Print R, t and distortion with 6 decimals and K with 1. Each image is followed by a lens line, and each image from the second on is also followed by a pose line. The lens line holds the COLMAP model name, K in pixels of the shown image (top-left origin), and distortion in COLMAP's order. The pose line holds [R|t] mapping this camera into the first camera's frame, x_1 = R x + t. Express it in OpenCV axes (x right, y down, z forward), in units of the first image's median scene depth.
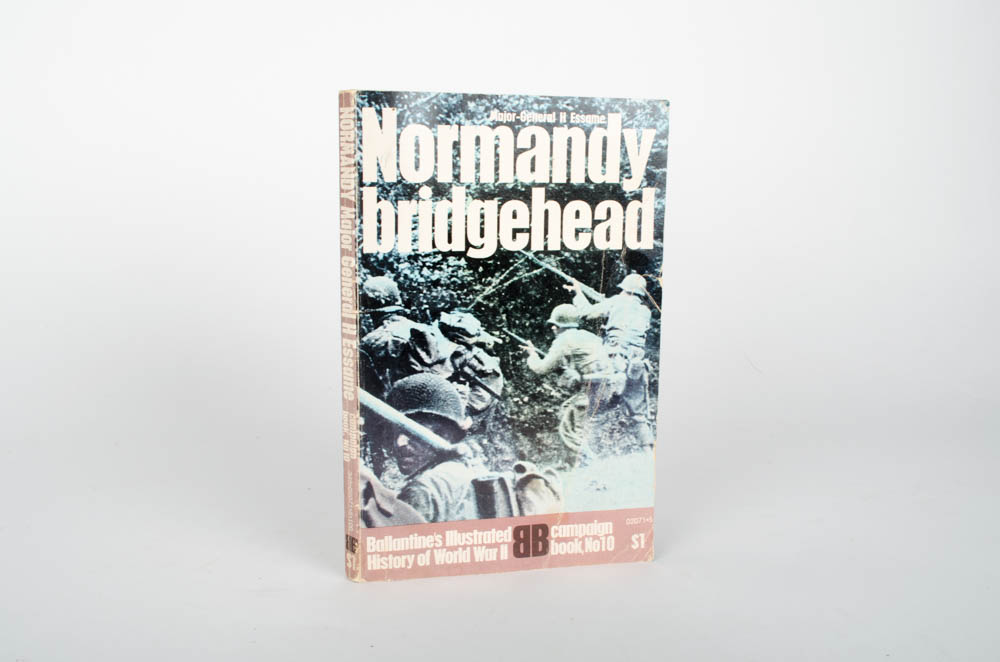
lens RADIAL K [[944.4, 0, 500.9], [0, 944.4, 330.1], [0, 0, 1]] dist [0.010630, 0.000000]
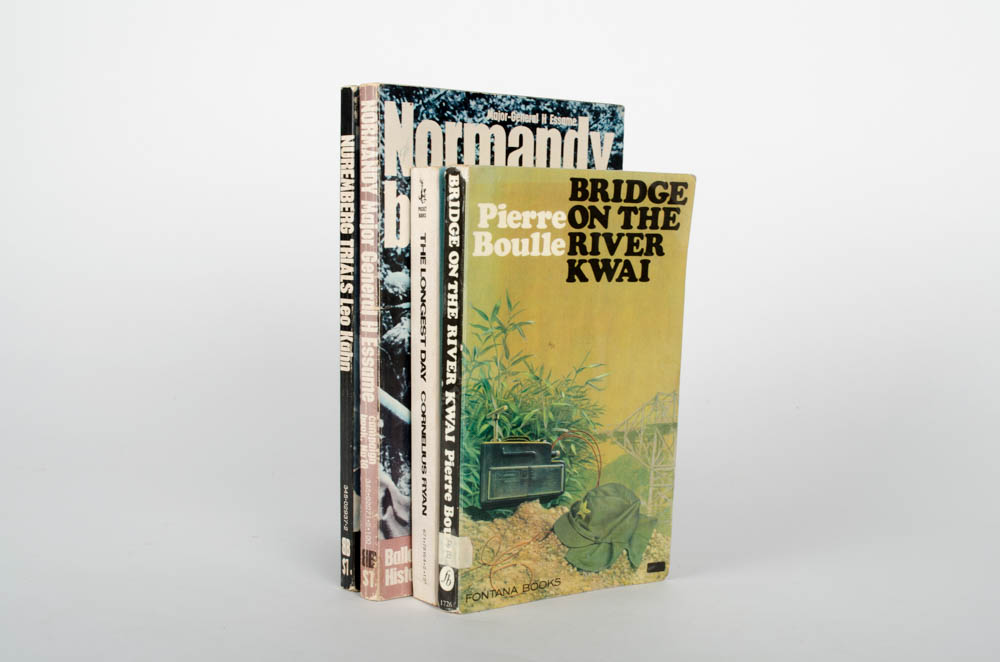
lens RADIAL K [[1370.5, 0, 498.1], [0, 1370.5, 328.5], [0, 0, 1]] dist [0.167081, 0.000000]
pose [[0.899301, -0.034085, 0.435999, -0.651214], [0.076880, 0.993754, -0.080888, 0.123578], [-0.430519, 0.106262, 0.896304, -0.312522]]
